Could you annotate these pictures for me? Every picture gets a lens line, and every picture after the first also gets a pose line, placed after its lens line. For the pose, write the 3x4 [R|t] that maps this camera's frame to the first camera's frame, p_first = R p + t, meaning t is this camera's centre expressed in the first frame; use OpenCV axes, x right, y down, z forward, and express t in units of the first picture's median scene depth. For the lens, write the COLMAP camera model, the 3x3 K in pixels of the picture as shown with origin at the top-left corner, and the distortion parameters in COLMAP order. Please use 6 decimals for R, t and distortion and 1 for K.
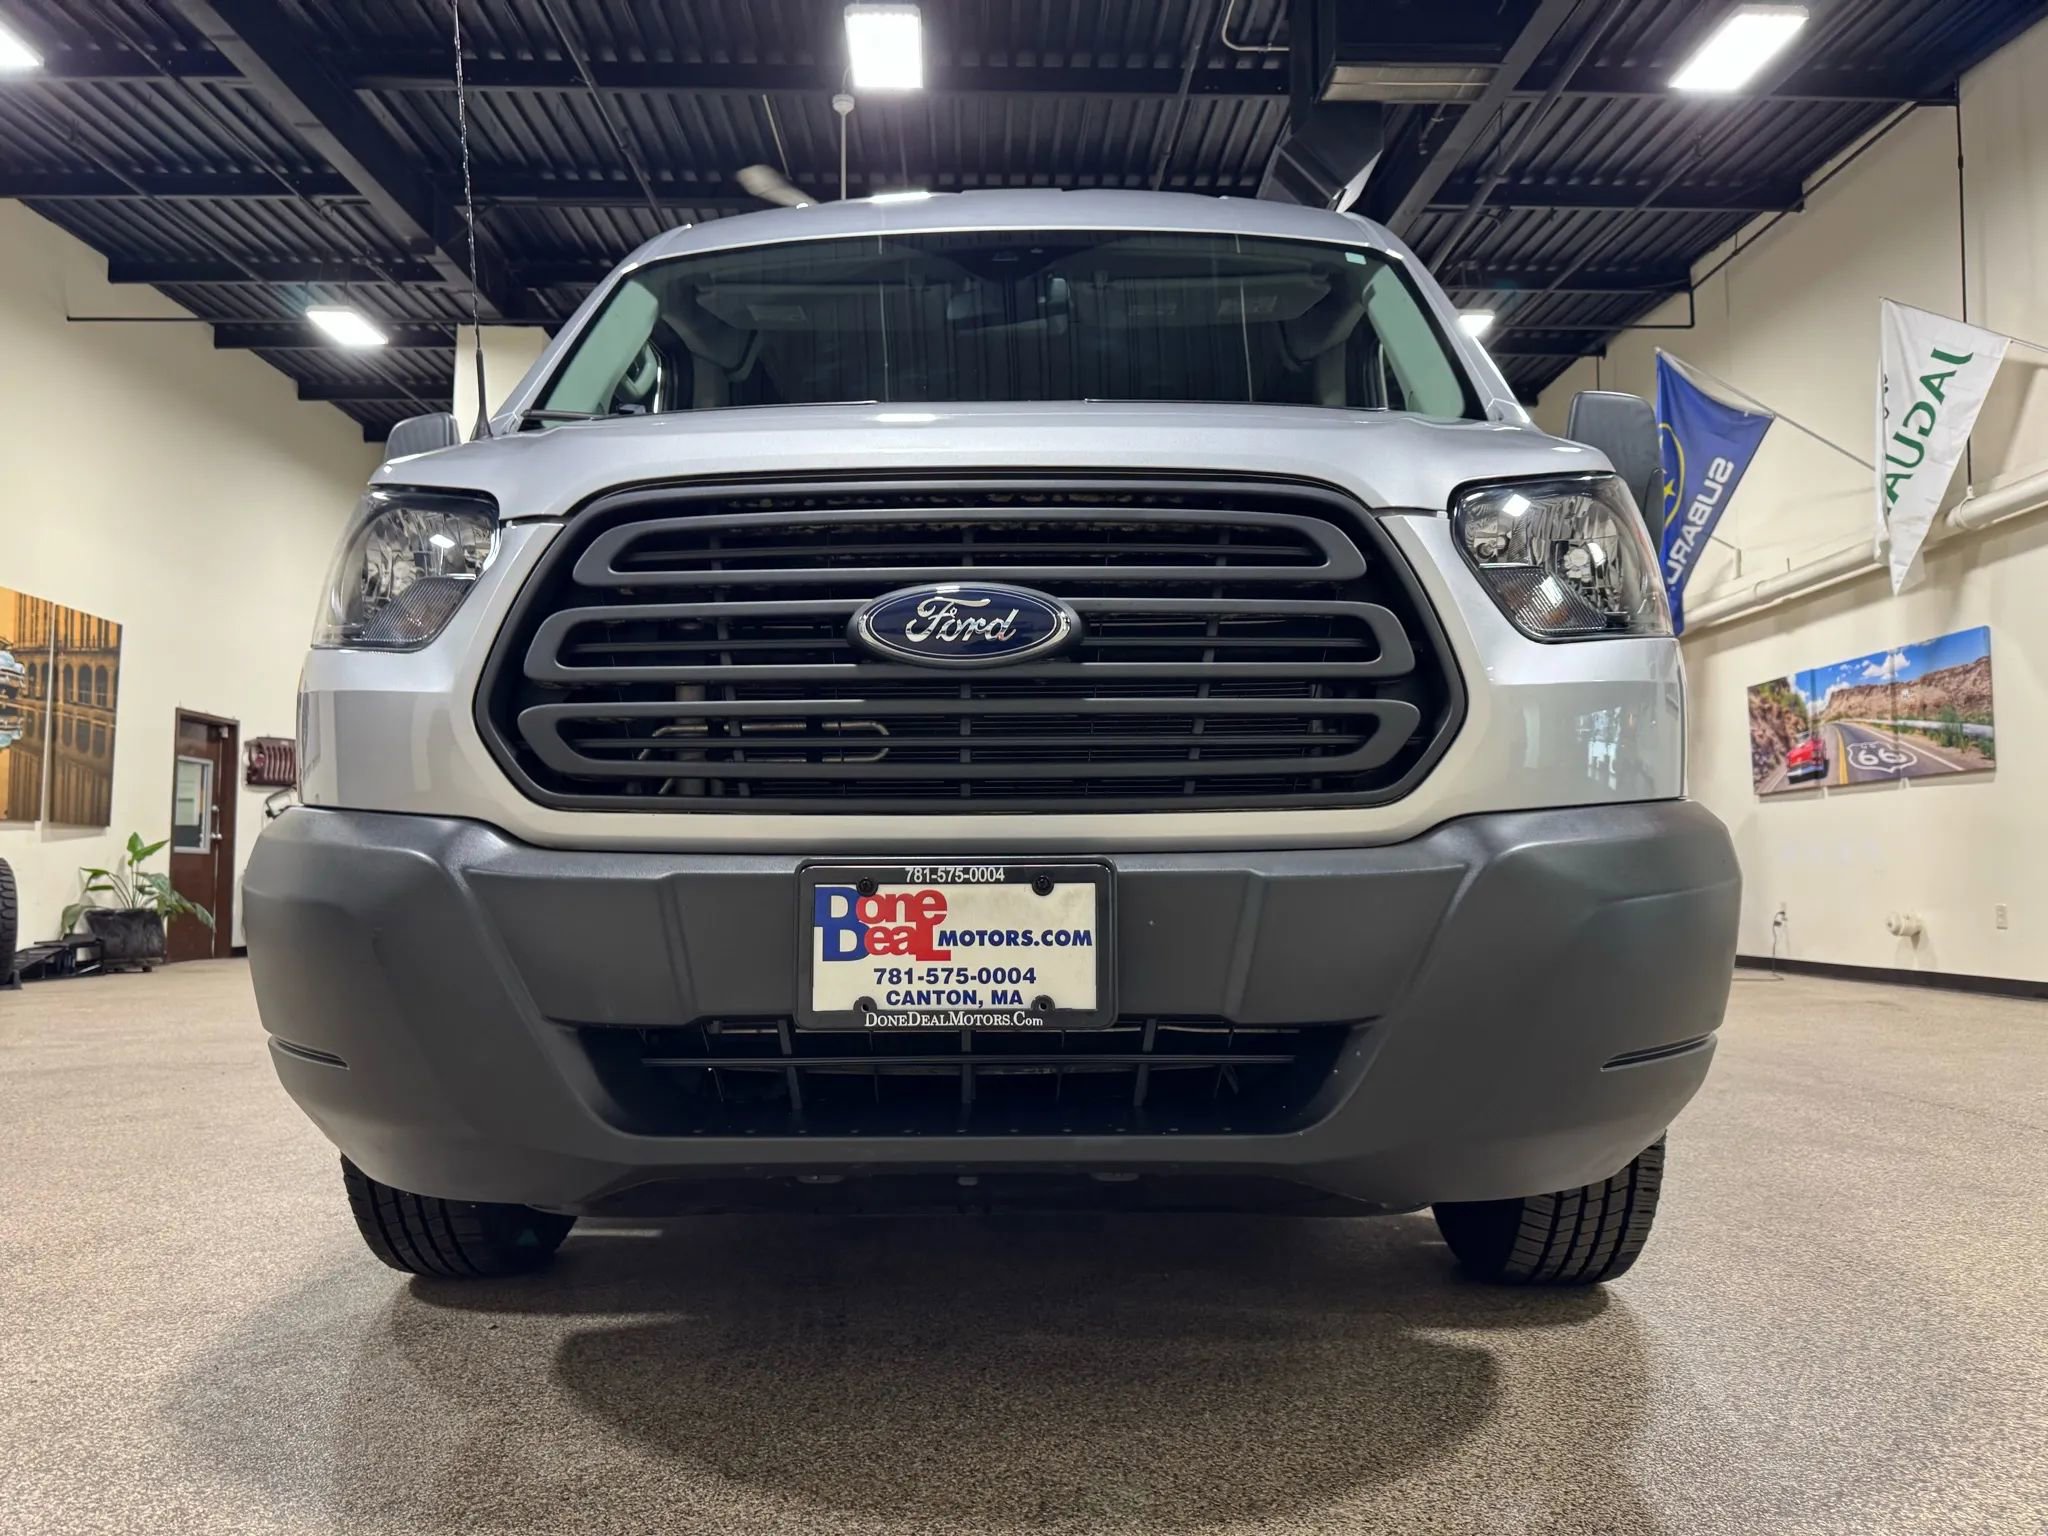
lens RADIAL K [[1561.8, 0, 956.8], [0, 1561.8, 807.7], [0, 0, 1]] dist [0.052249, 0.002315]
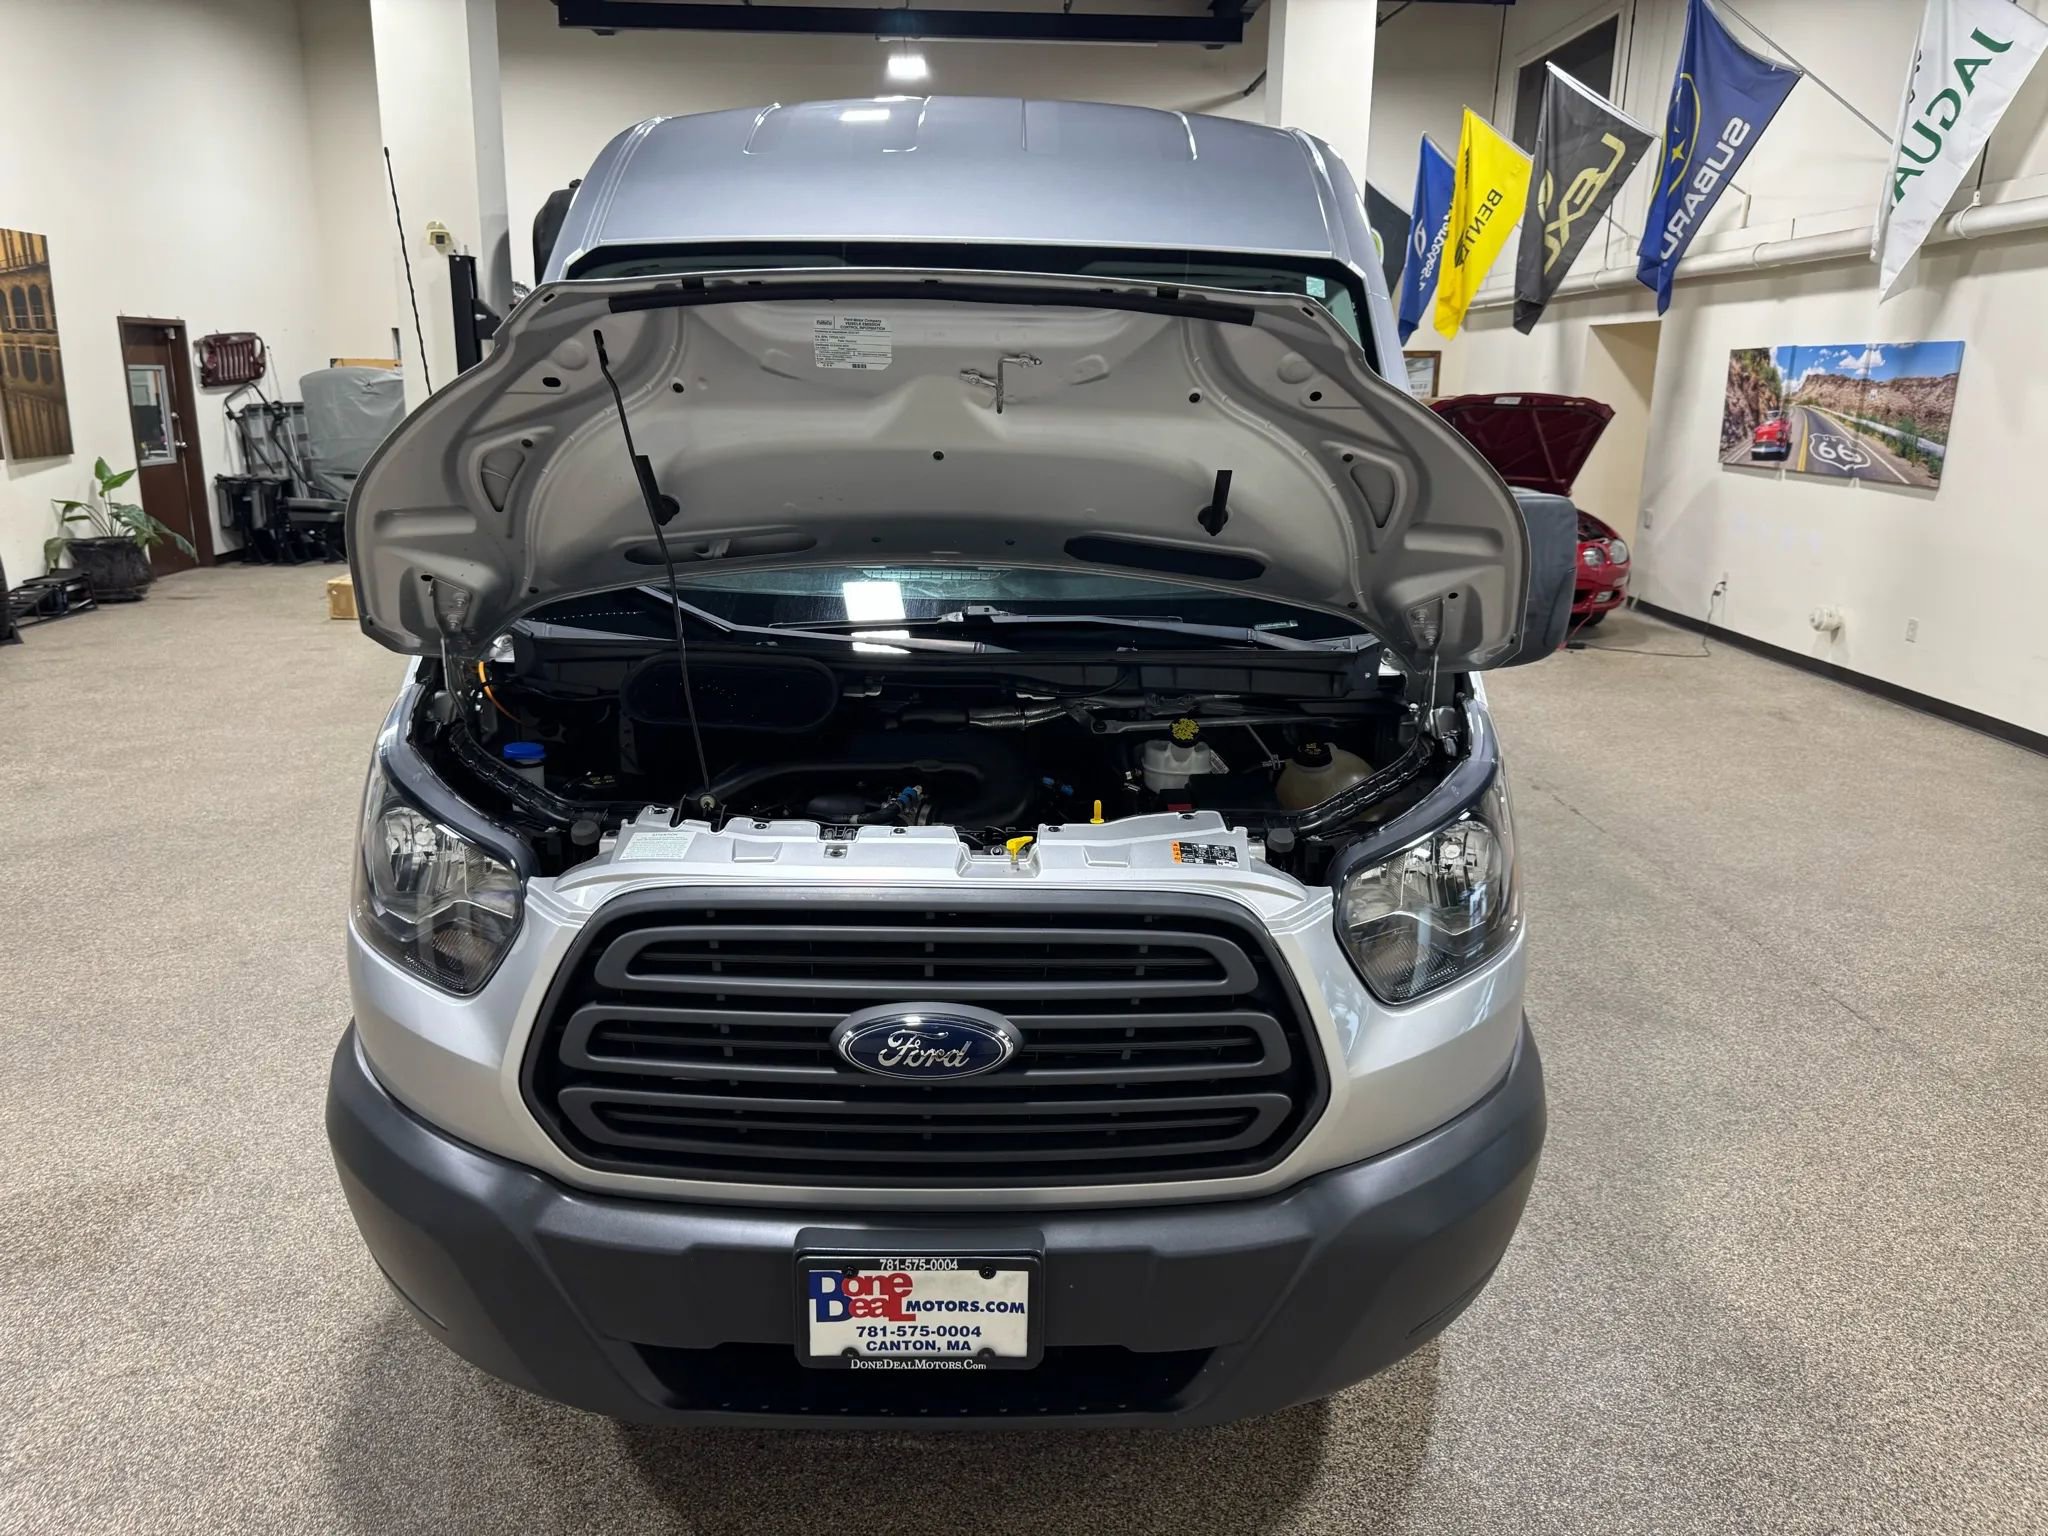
lens RADIAL K [[1568.9, 0, 976.8], [0, 1568.9, 797.5], [0, 0, 1]] dist [-0.000454, 0.066371]
pose [[0.999680, 0.000339, 0.025287, 0.002789], [-0.008343, 0.948350, 0.317117, -0.148173], [-0.023873, -0.317226, 0.948049, -0.019727]]
